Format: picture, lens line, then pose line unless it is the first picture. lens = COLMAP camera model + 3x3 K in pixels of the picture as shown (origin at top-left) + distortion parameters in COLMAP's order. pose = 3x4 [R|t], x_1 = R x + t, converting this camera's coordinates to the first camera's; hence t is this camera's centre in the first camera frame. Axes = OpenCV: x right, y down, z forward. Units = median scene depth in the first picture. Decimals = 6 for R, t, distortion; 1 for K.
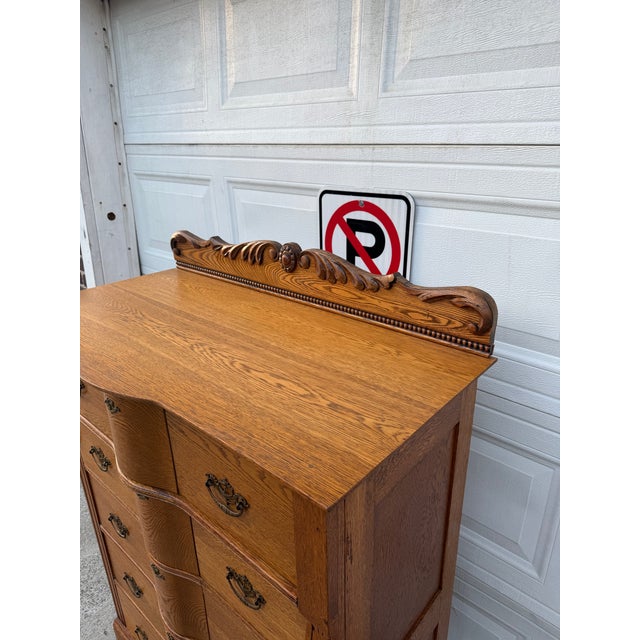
lens RADIAL K [[457.4, 0, 325.3], [0, 457.4, 310.6], [0, 0, 1]] dist [0.012725, -0.024550]
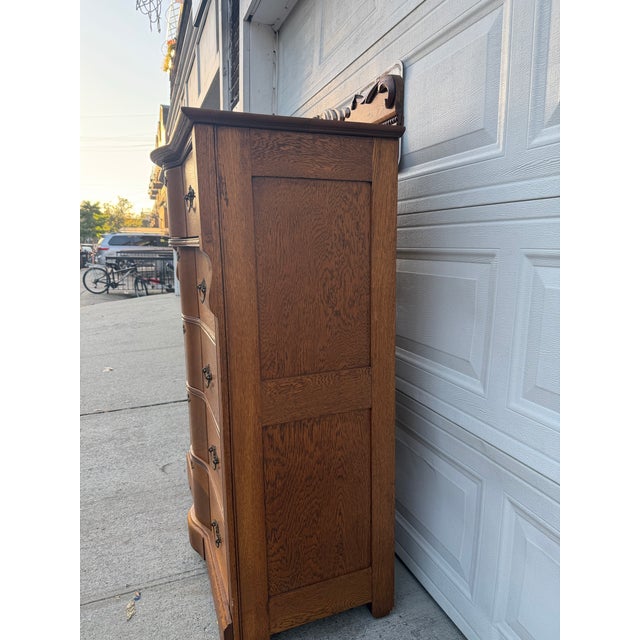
lens RADIAL K [[457.4, 0, 315.6], [0, 457.4, 312.7], [0, 0, 1]] dist [0.012725, -0.024550]
pose [[0.877705, 0.073351, -0.473555, 0.575654], [-0.165565, 0.973777, -0.156032, 0.601025], [0.449692, 0.215354, 0.866833, -0.036452]]
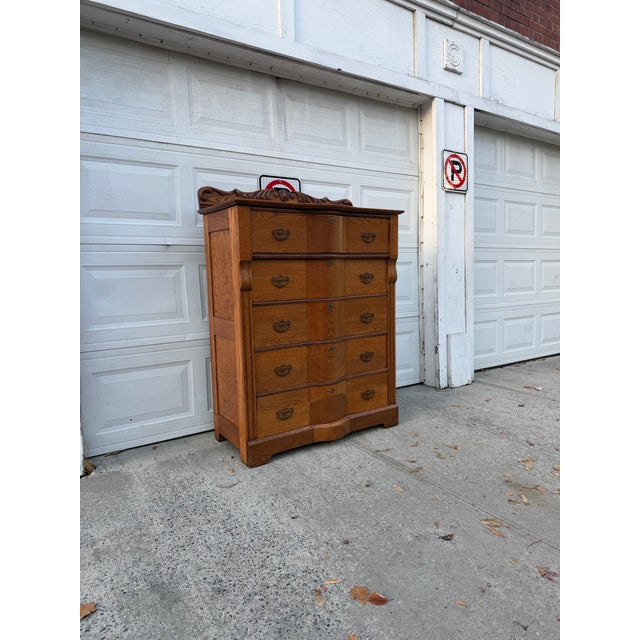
lens RADIAL K [[457.4, 0, 324.3], [0, 457.4, 311.9], [0, 0, 1]] dist [0.012725, -0.024550]
pose [[0.256896, -0.092055, 0.962045, -2.335712], [0.356455, 0.934295, -0.005785, 0.532314], [-0.898301, 0.344412, 0.272830, 0.358339]]
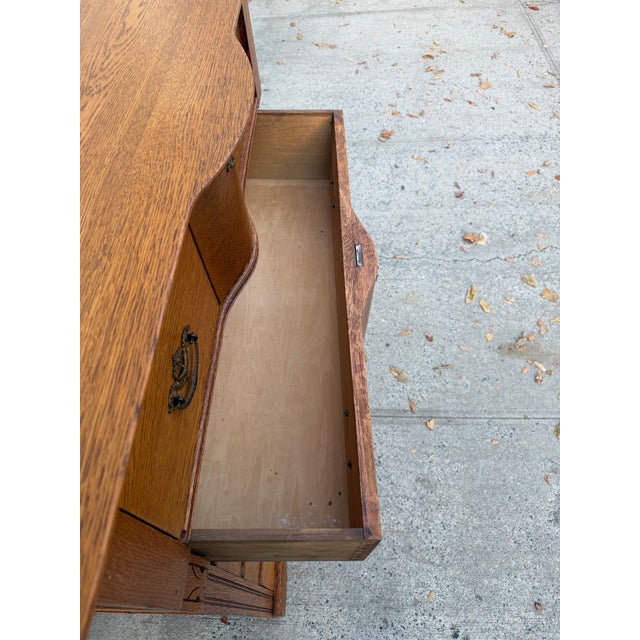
lens RADIAL K [[457.4, 0, 320.6], [0, 457.4, 320.5], [0, 0, 1]] dist [0.012725, -0.024550]
pose [[-0.640342, -0.609168, 0.467843, -0.768881], [0.325272, 0.336719, 0.883639, -0.212248], [-0.695816, 0.718007, -0.017470, 0.815566]]
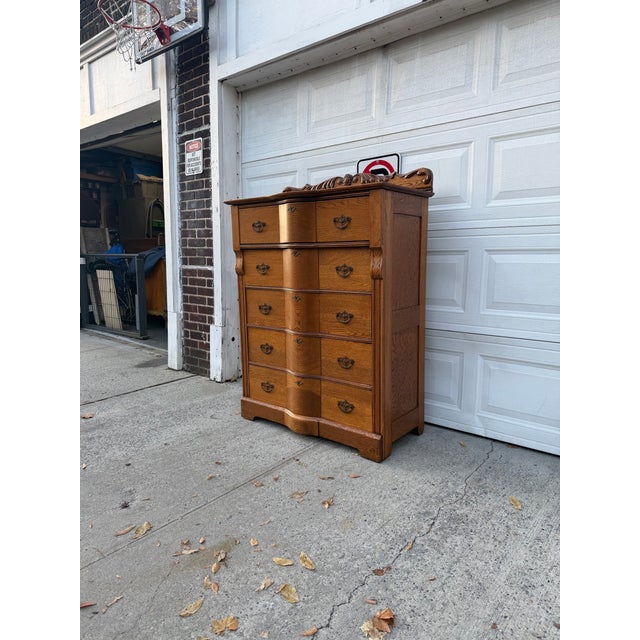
lens RADIAL K [[457.4, 0, 320.3], [0, 457.4, 317.7], [0, 0, 1]] dist [0.012725, -0.024550]
pose [[0.999742, -0.002020, 0.022604, -0.264827], [0.006919, 0.975733, -0.218854, 1.040744], [-0.021613, 0.218954, 0.975496, -1.074573]]
